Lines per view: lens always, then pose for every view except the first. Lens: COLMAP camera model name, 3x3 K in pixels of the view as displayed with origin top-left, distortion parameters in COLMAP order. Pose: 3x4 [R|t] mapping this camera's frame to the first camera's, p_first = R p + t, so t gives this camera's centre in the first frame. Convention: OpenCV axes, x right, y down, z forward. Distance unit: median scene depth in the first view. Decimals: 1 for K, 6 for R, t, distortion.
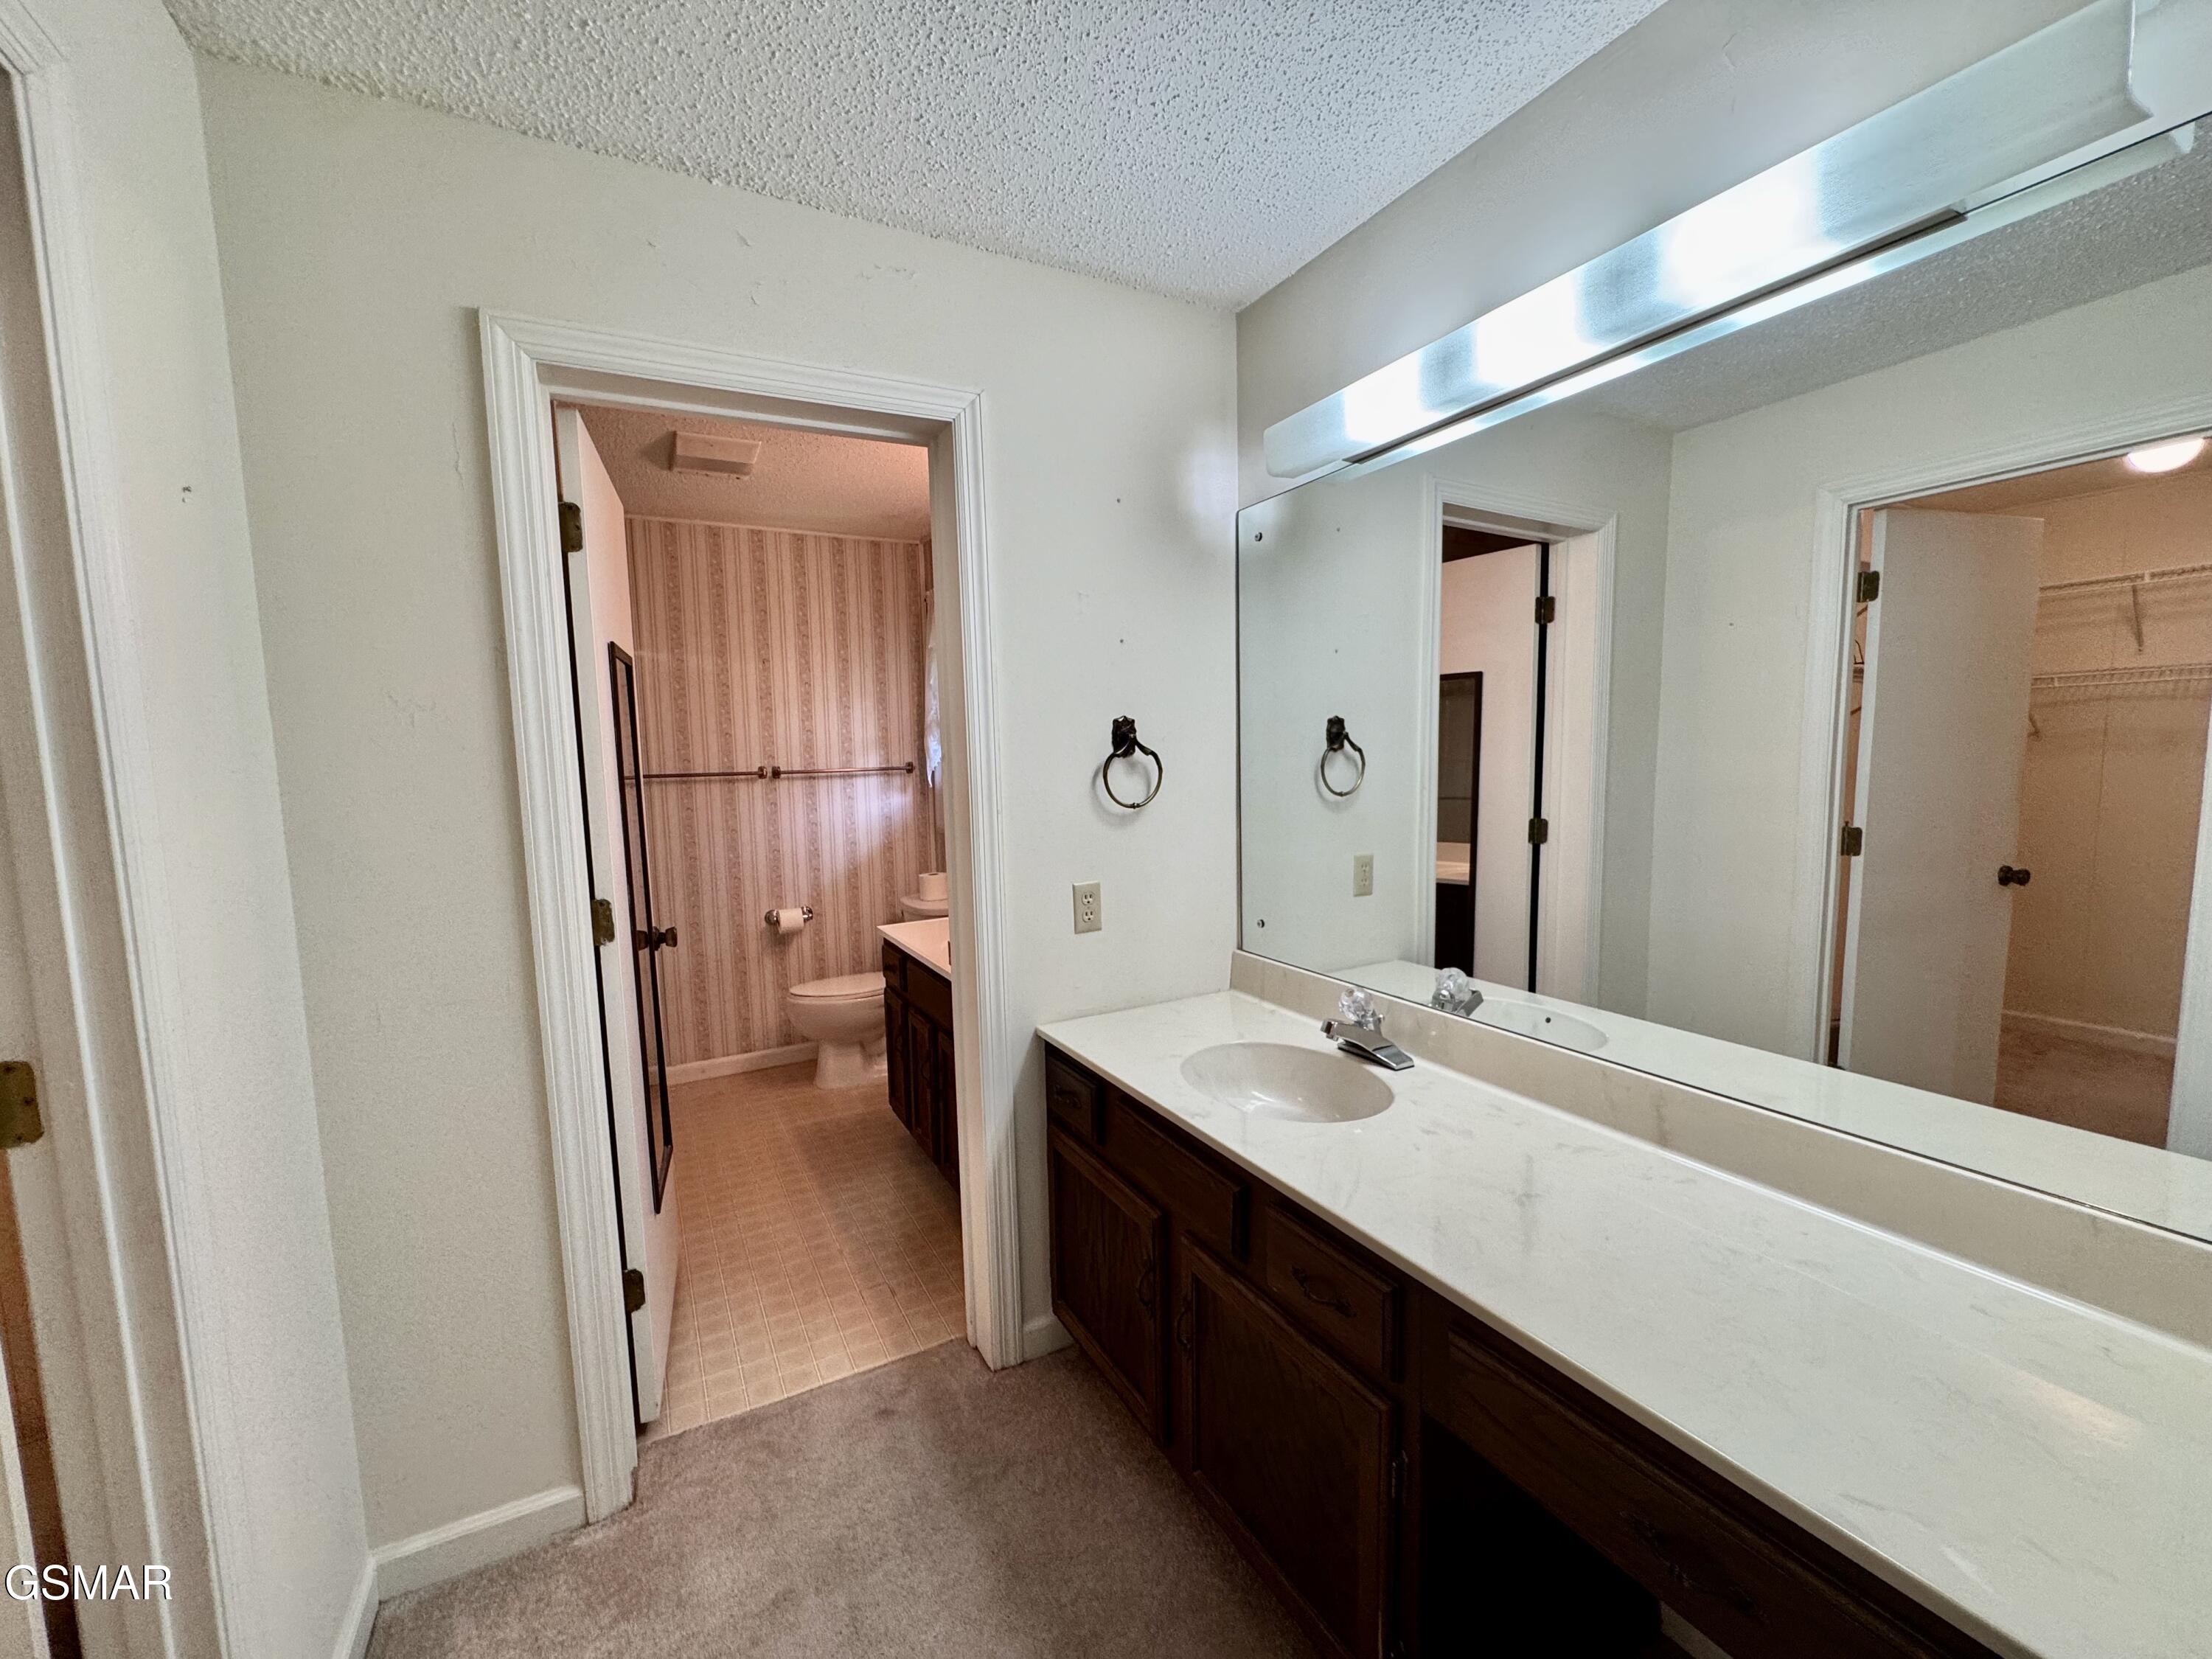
lens RADIAL K [[888.9, 0, 1096.1], [0, 888.9, 833.1], [0, 0, 1]] dist [-0.002730, -0.000080]
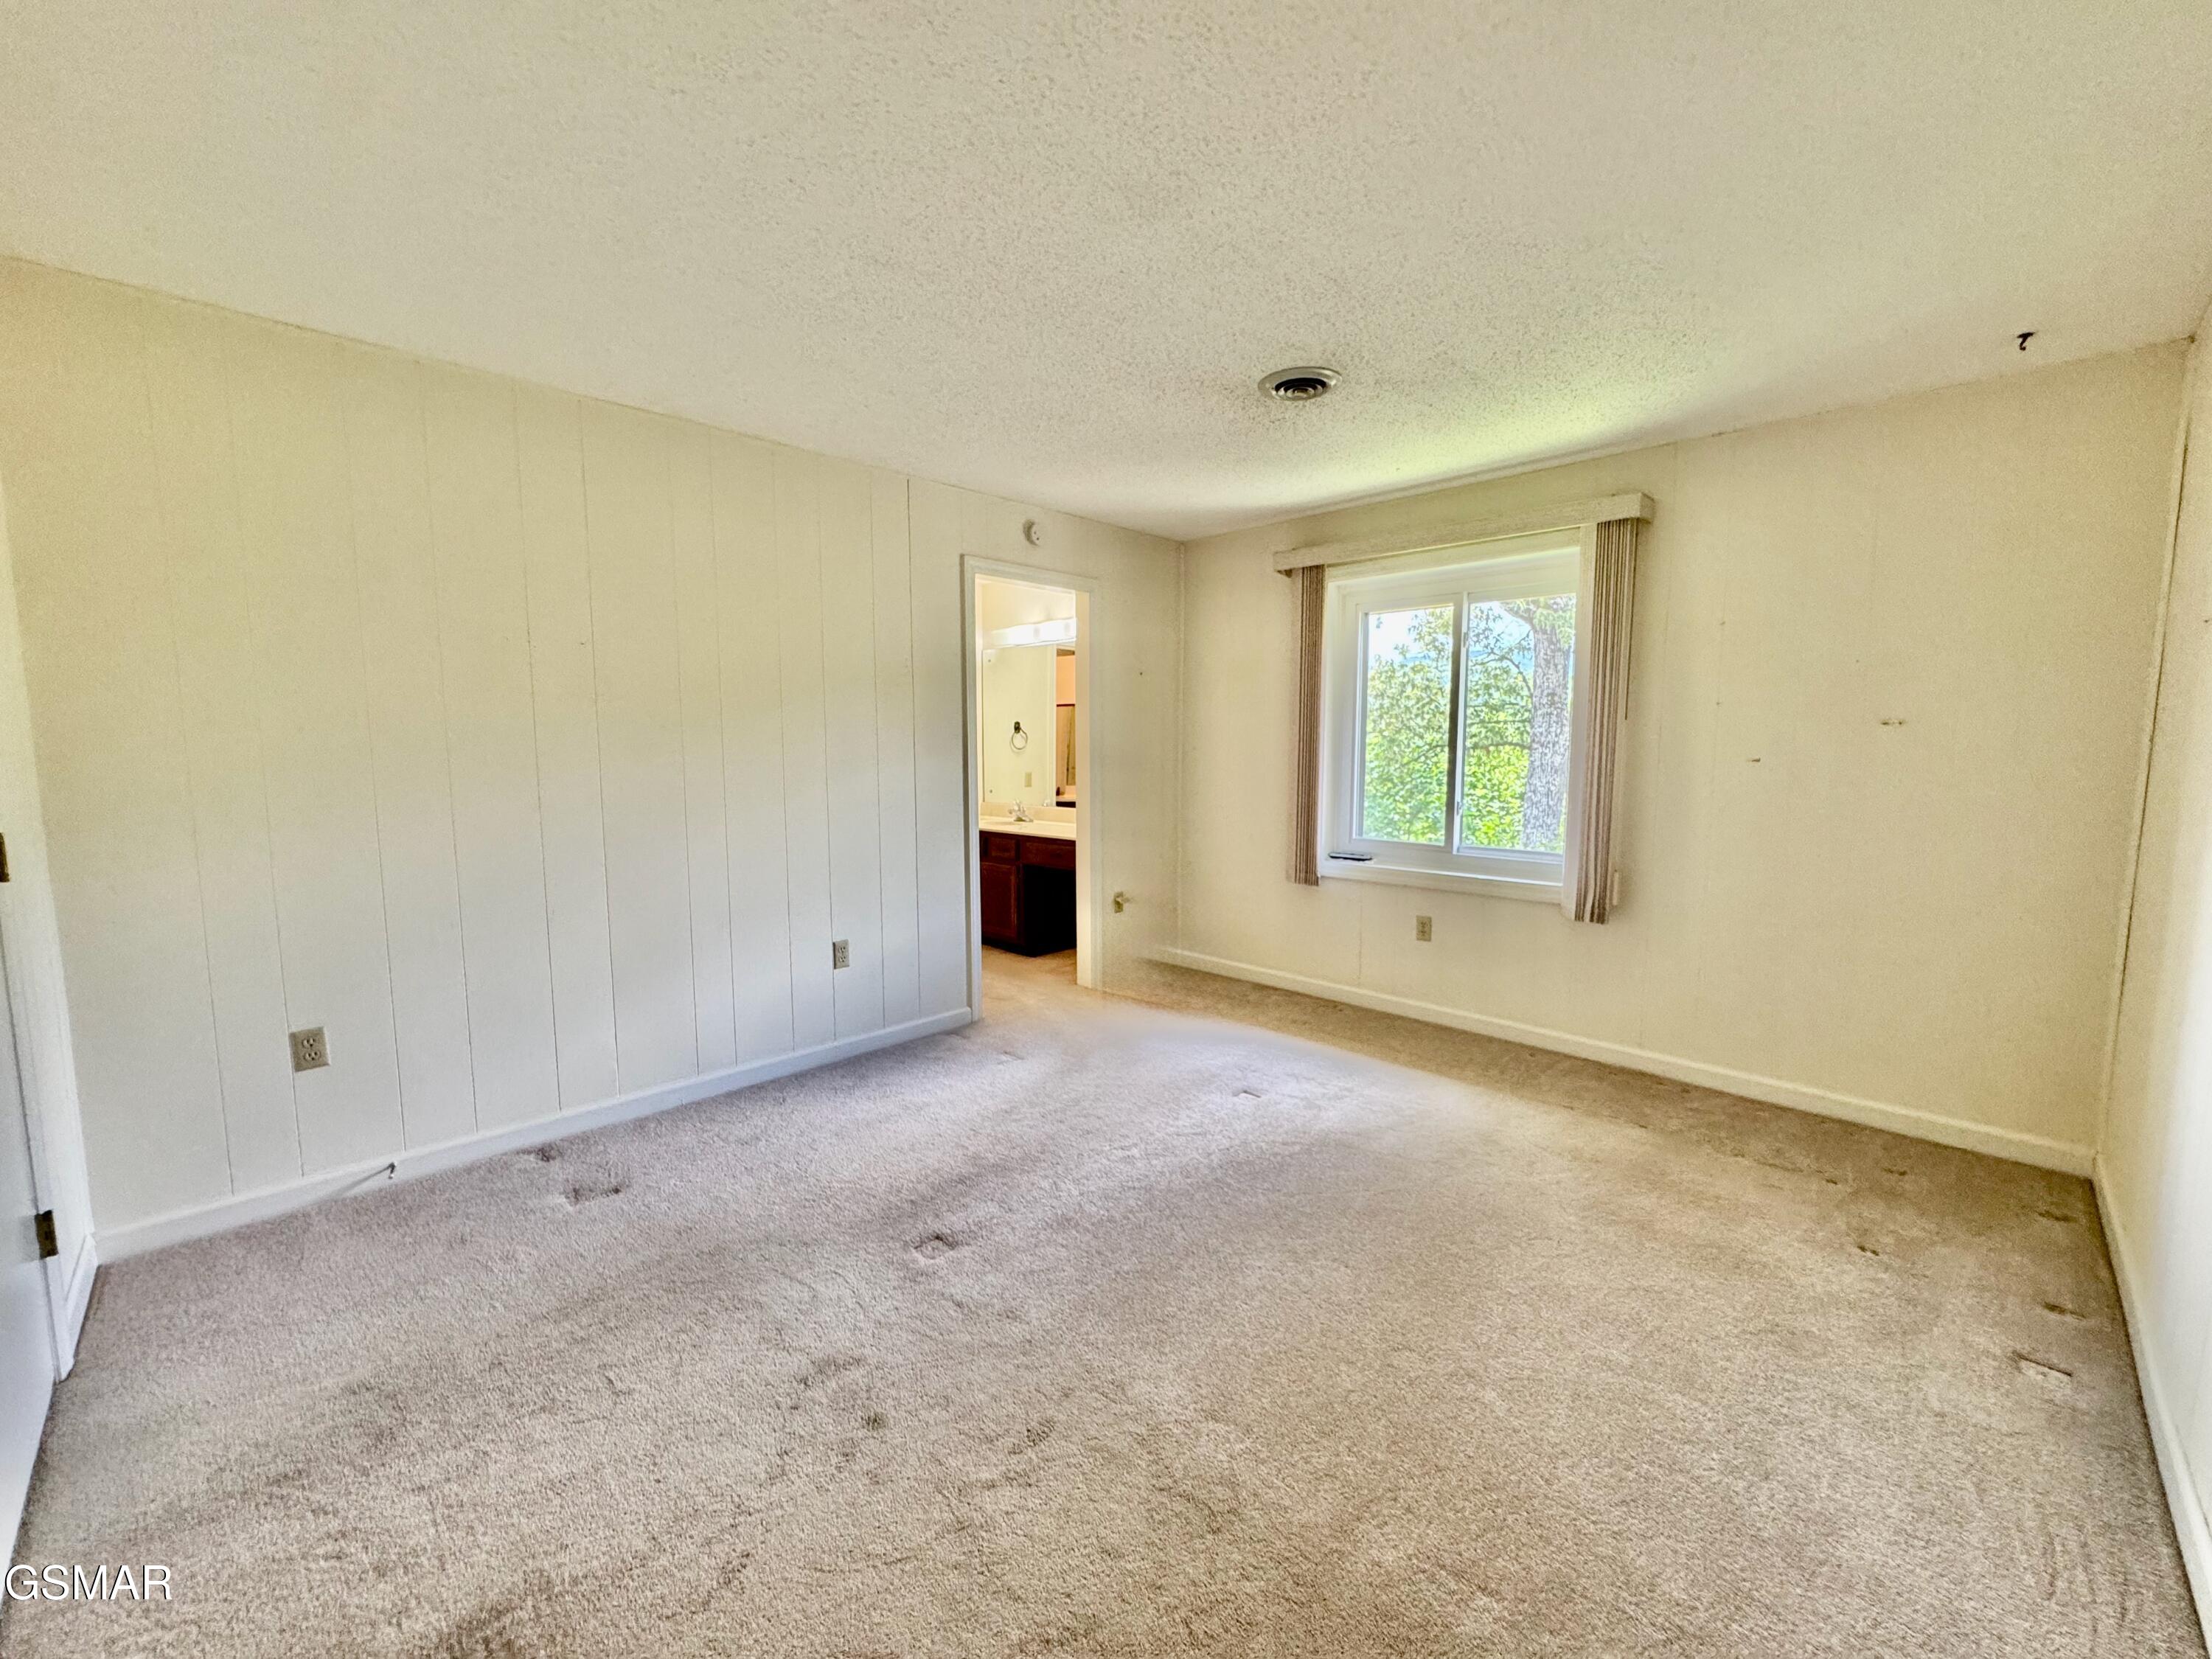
lens RADIAL K [[888.9, 0, 1105.2], [0, 888.9, 825.6], [0, 0, 1]] dist [-0.002730, -0.000080]
pose [[0.953604, -0.006144, 0.301001, -0.419620], [0.006541, 0.999979, -0.000313, 0.273847], [-0.300993, 0.002268, 0.953624, -2.371350]]
